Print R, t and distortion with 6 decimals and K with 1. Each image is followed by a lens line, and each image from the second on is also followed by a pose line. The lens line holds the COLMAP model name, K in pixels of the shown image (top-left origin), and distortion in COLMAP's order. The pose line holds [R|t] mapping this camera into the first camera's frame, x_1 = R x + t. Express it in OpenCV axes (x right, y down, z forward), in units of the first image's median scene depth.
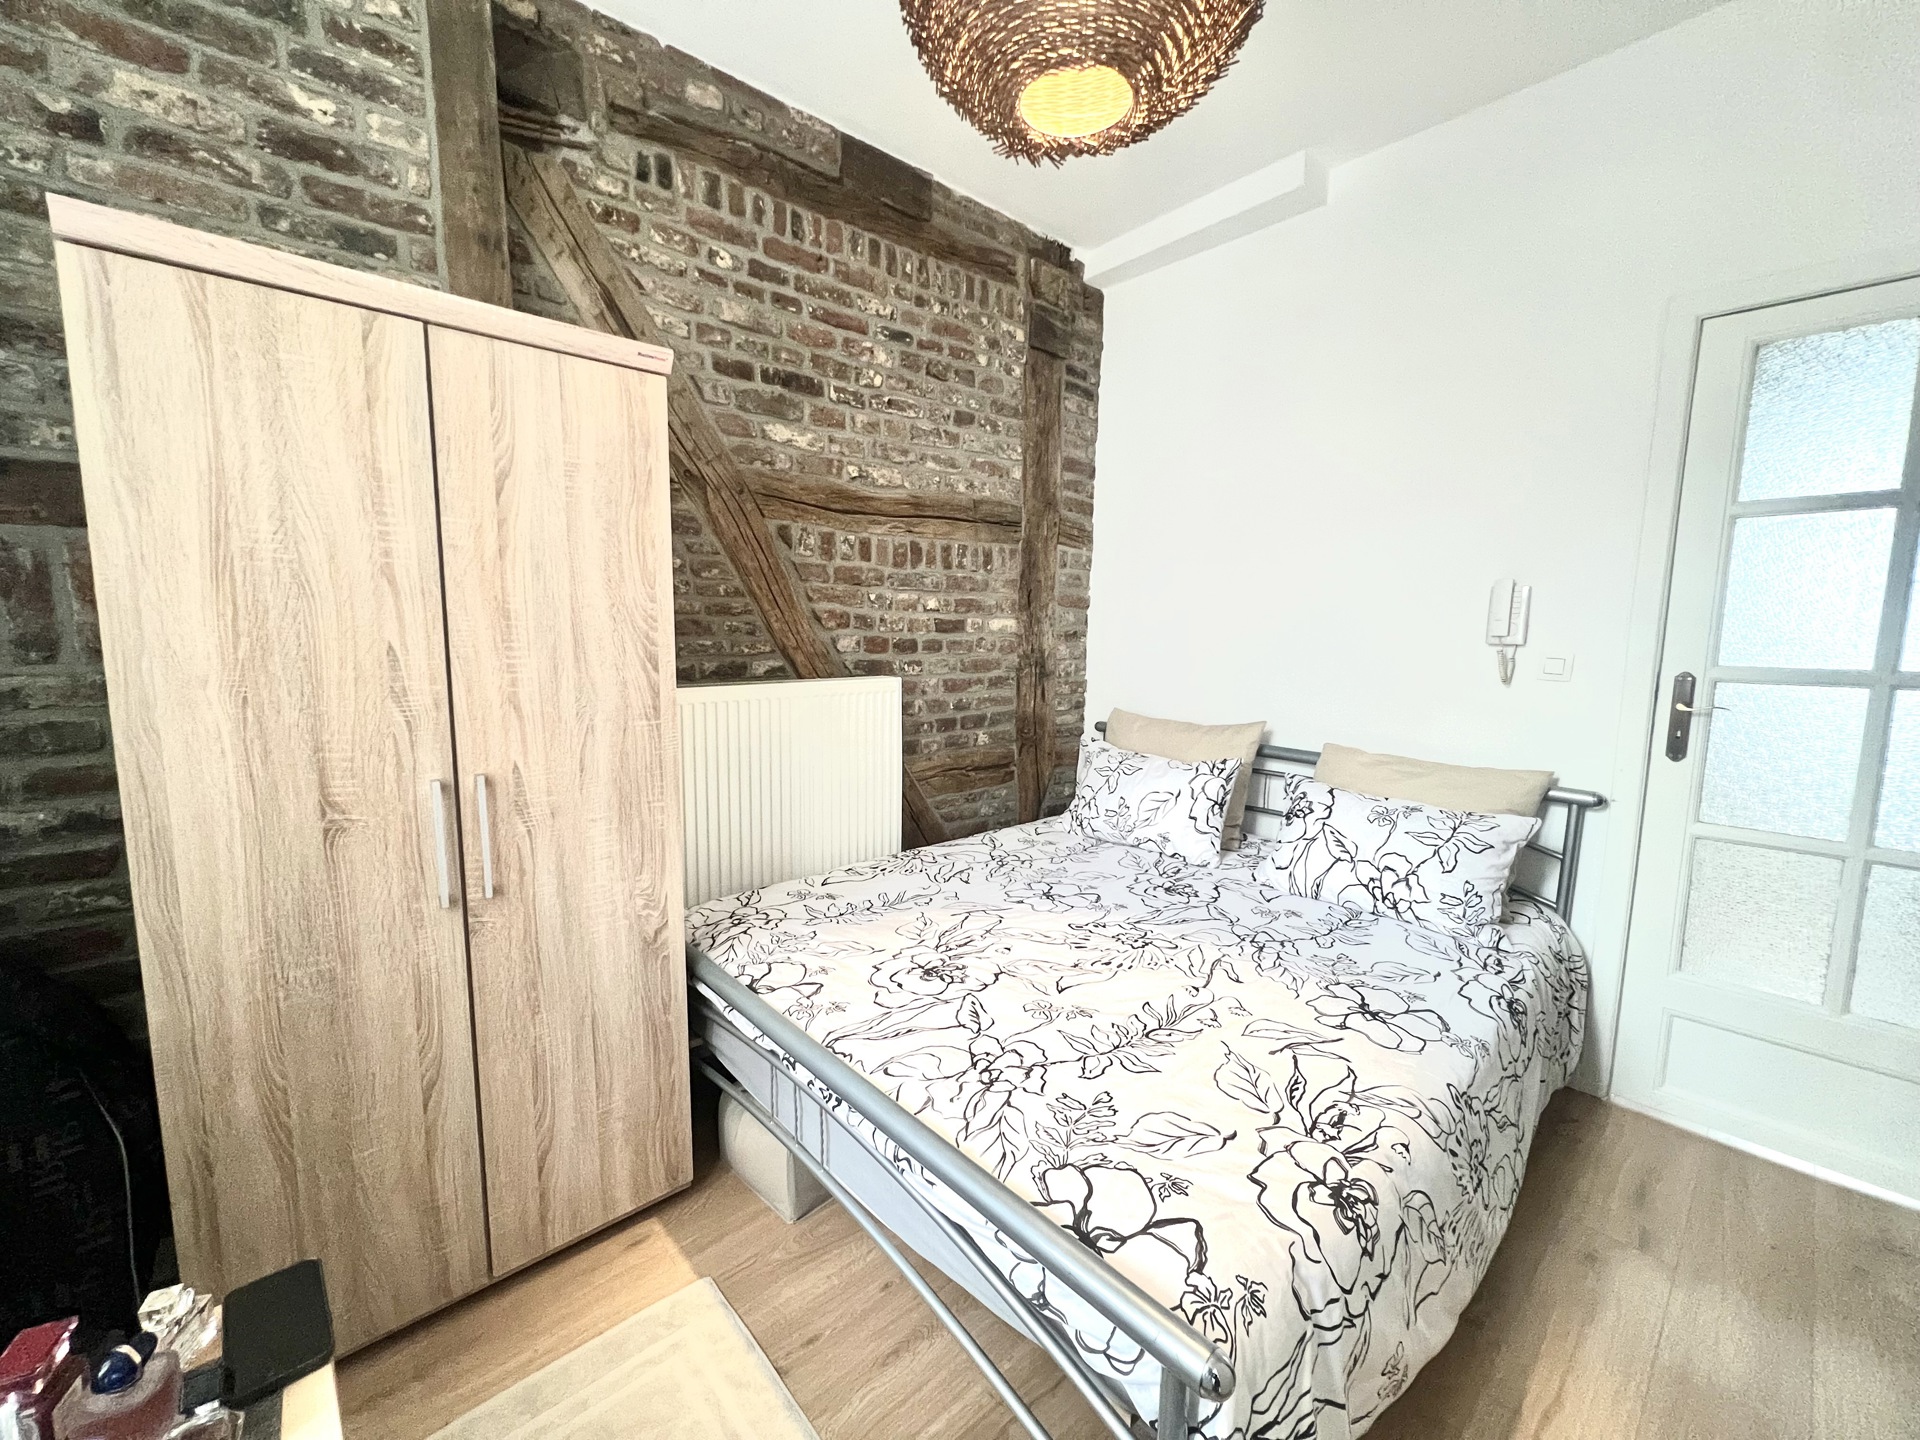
lens RADIAL K [[766.1, 0, 959.7], [0, 766.1, 714.5], [0, 0, 1]] dist [-0.003148, 0.000652]
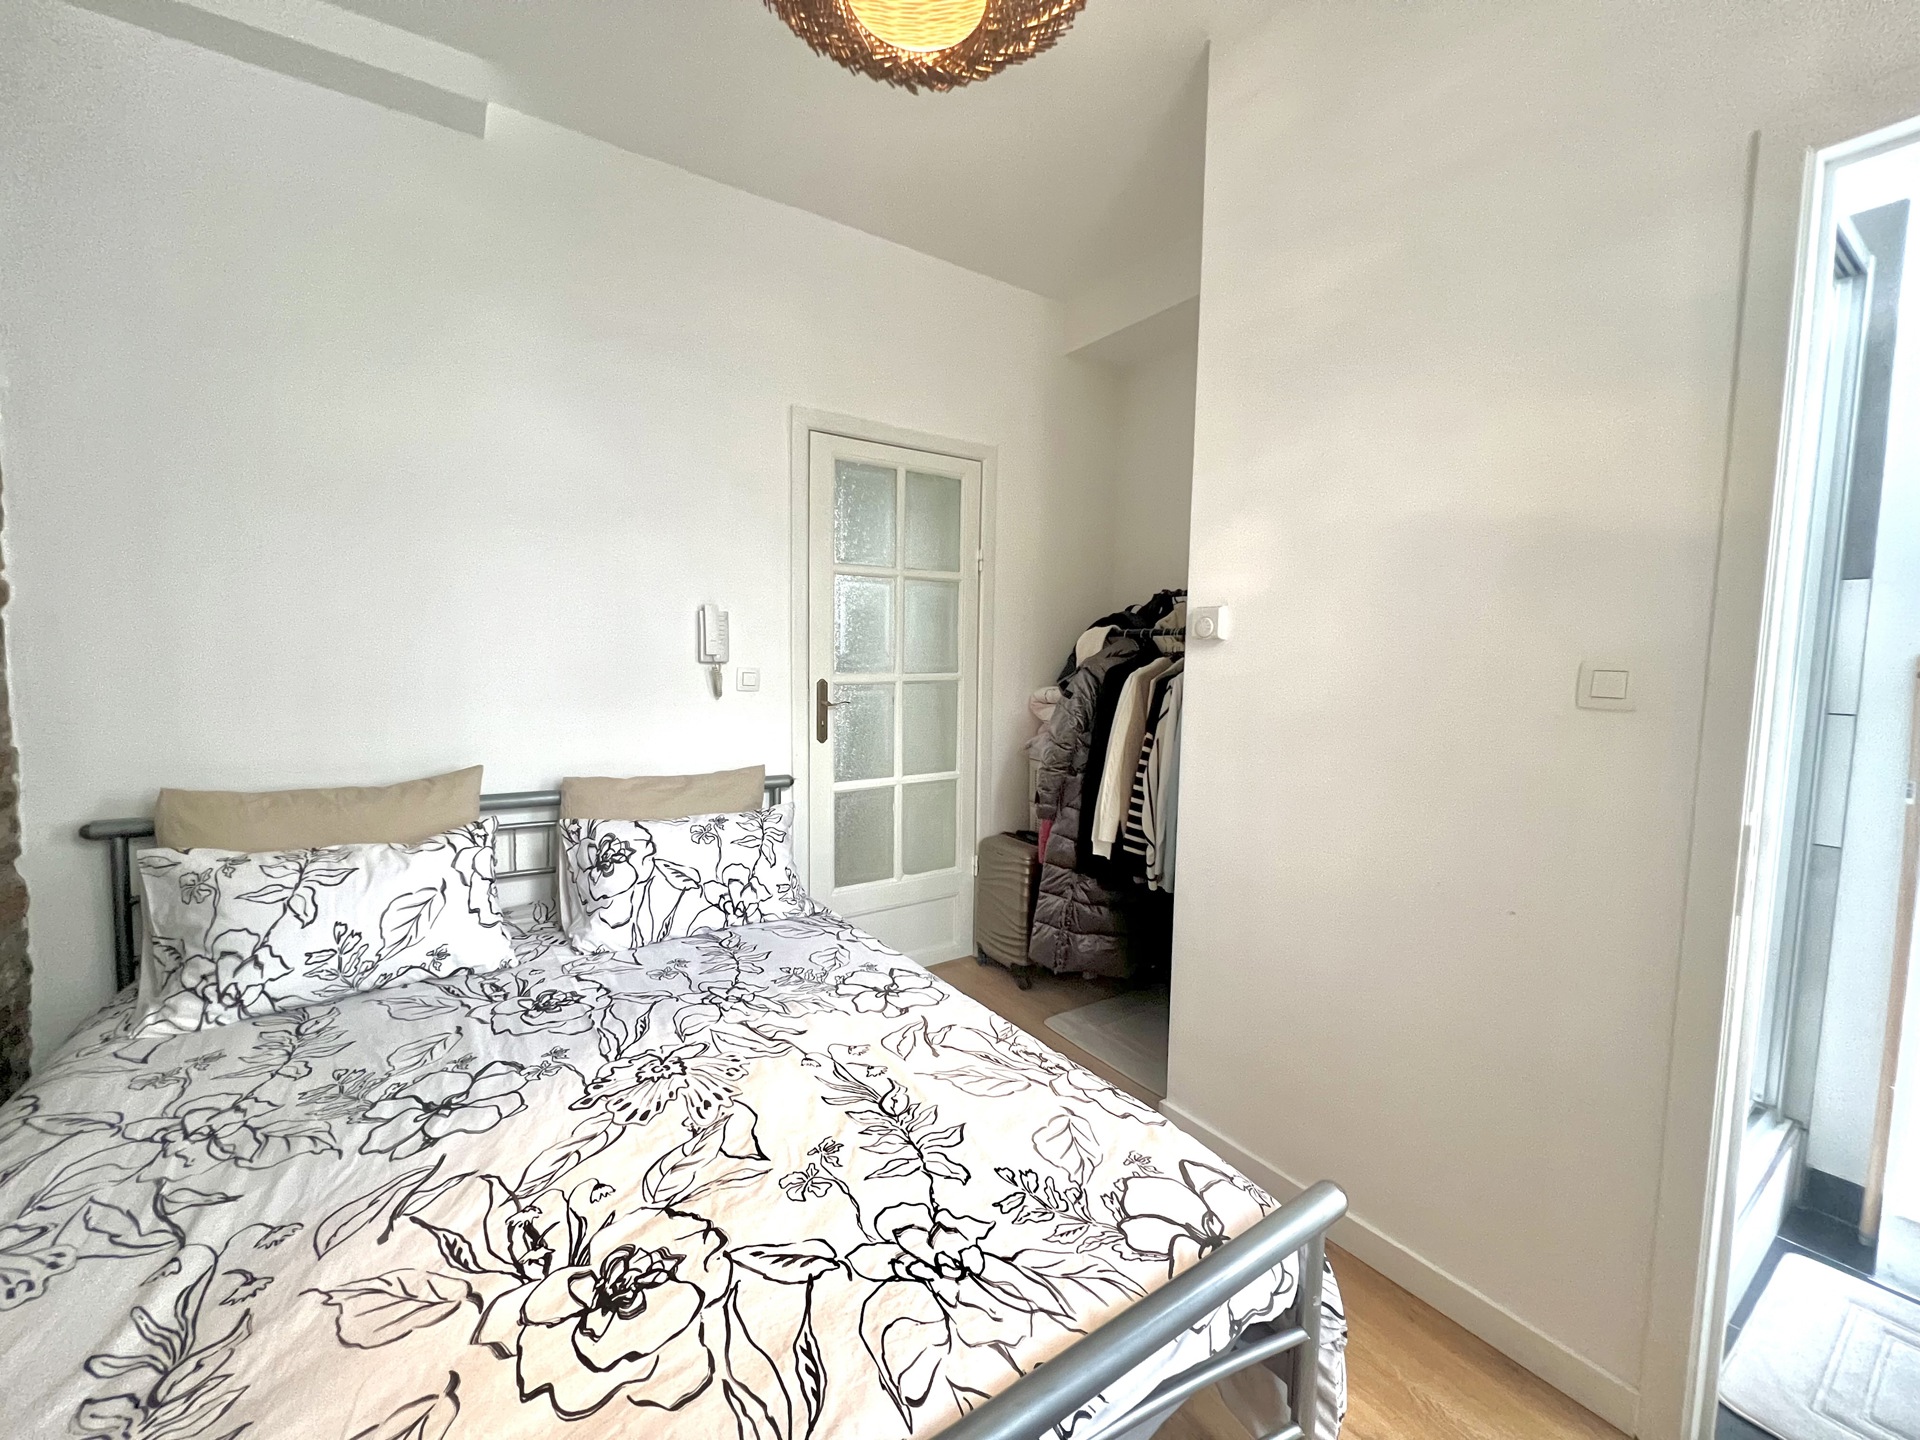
lens RADIAL K [[766.1, 0, 956.9], [0, 766.1, 716.9], [0, 0, 1]] dist [-0.003148, 0.000652]
pose [[0.142241, -0.092180, 0.985531, -0.351952], [0.104099, 0.991526, 0.077716, -0.059401], [-0.984343, 0.091538, 0.150631, 0.463413]]
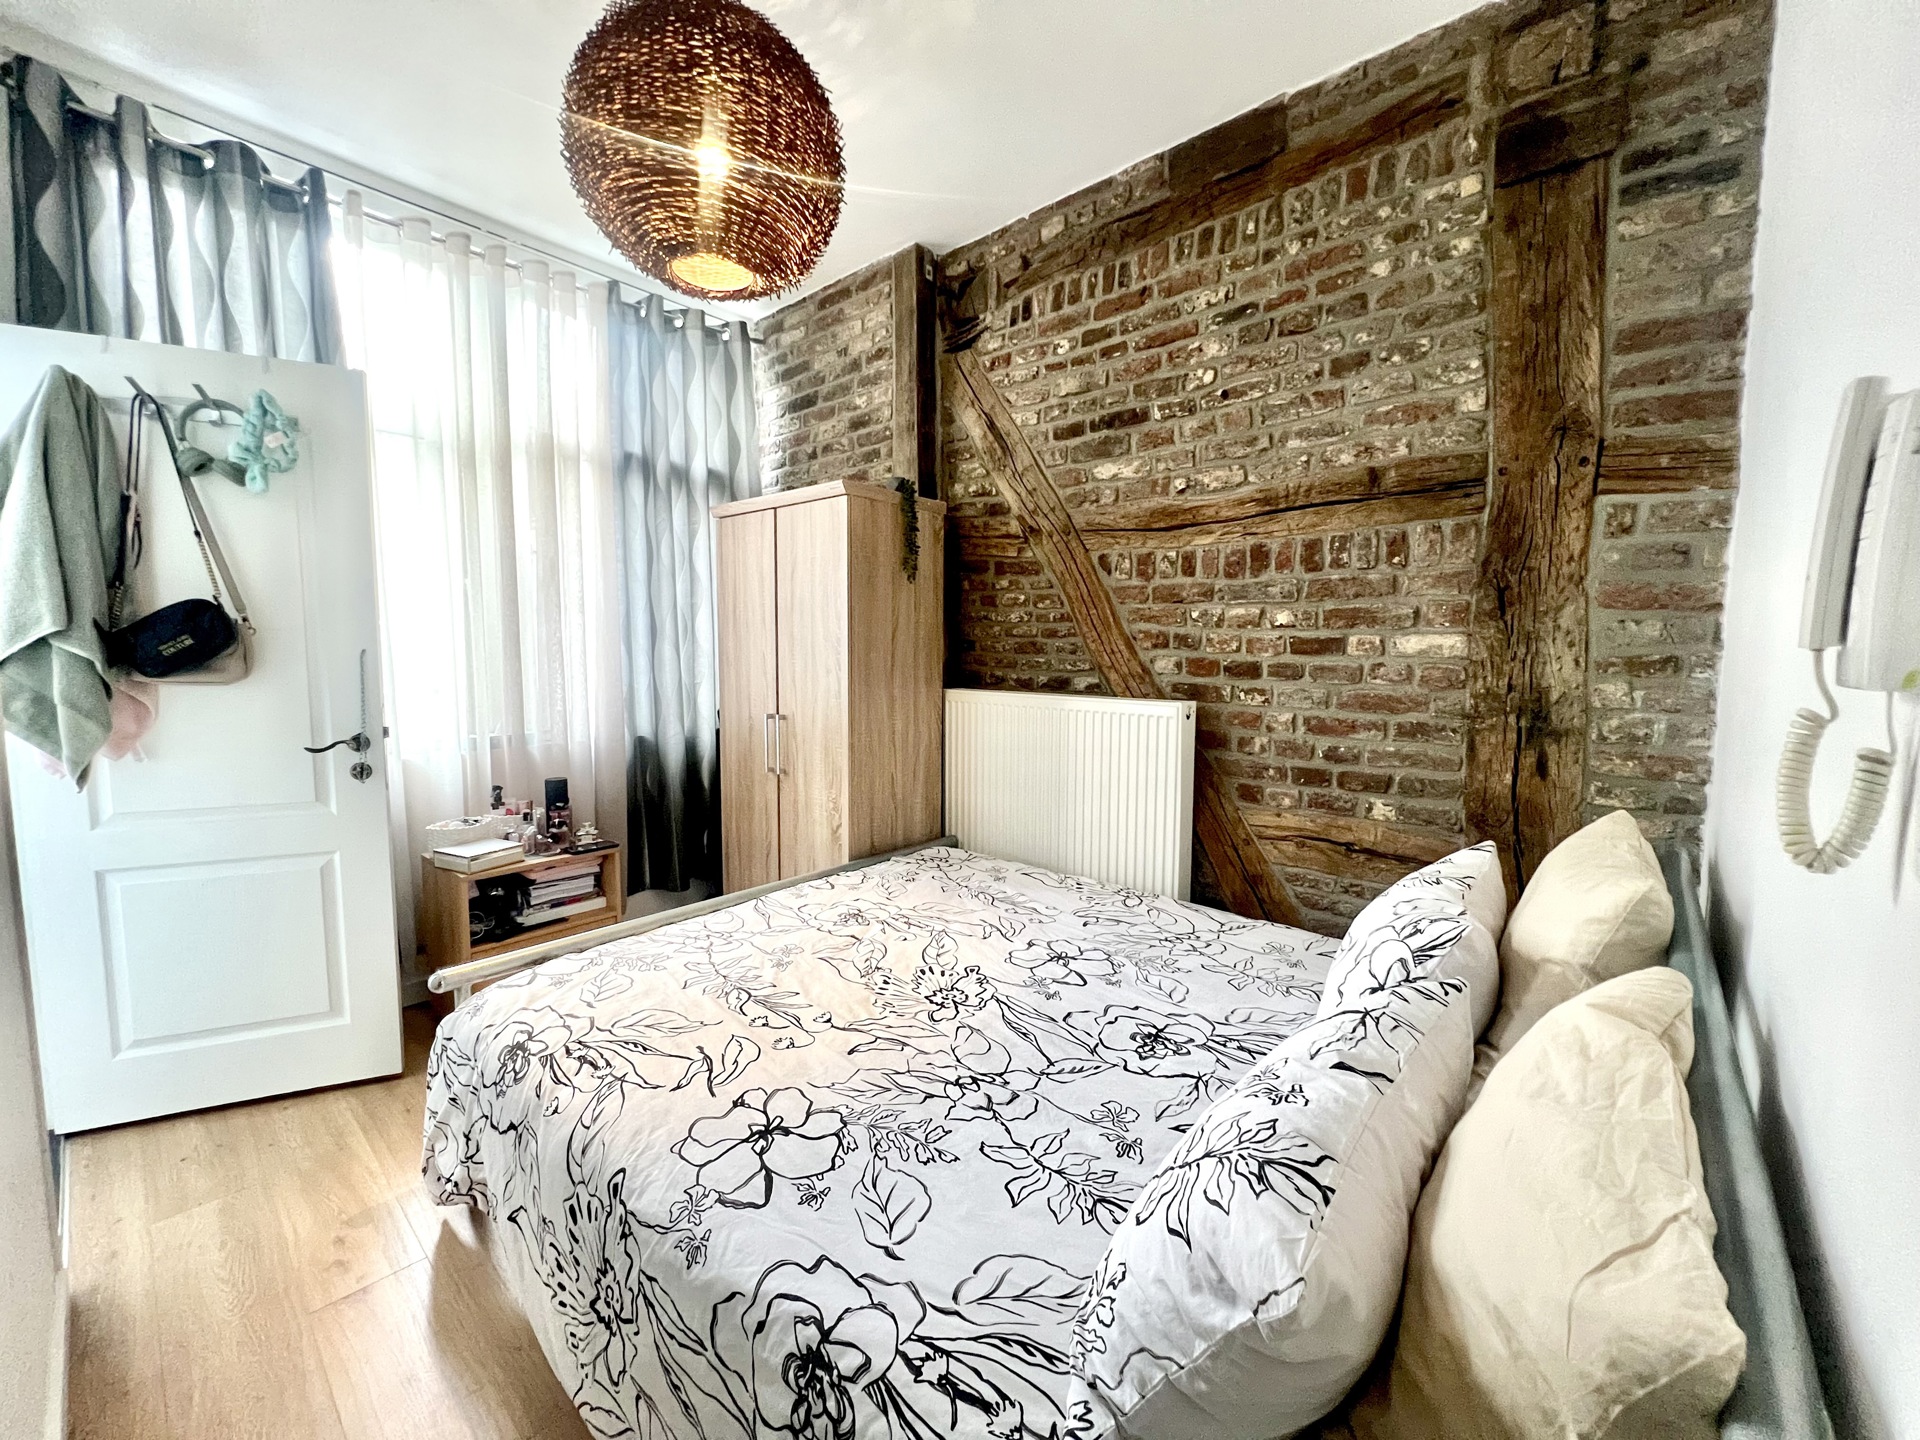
lens RADIAL K [[766.1, 0, 958.6], [0, 766.1, 713.9], [0, 0, 1]] dist [-0.003148, 0.000652]
pose [[0.113489, 0.076302, -0.990605, 0.860802], [-0.124244, 0.990310, 0.062045, -0.064987], [0.985740, 0.116035, 0.121869, 0.701077]]
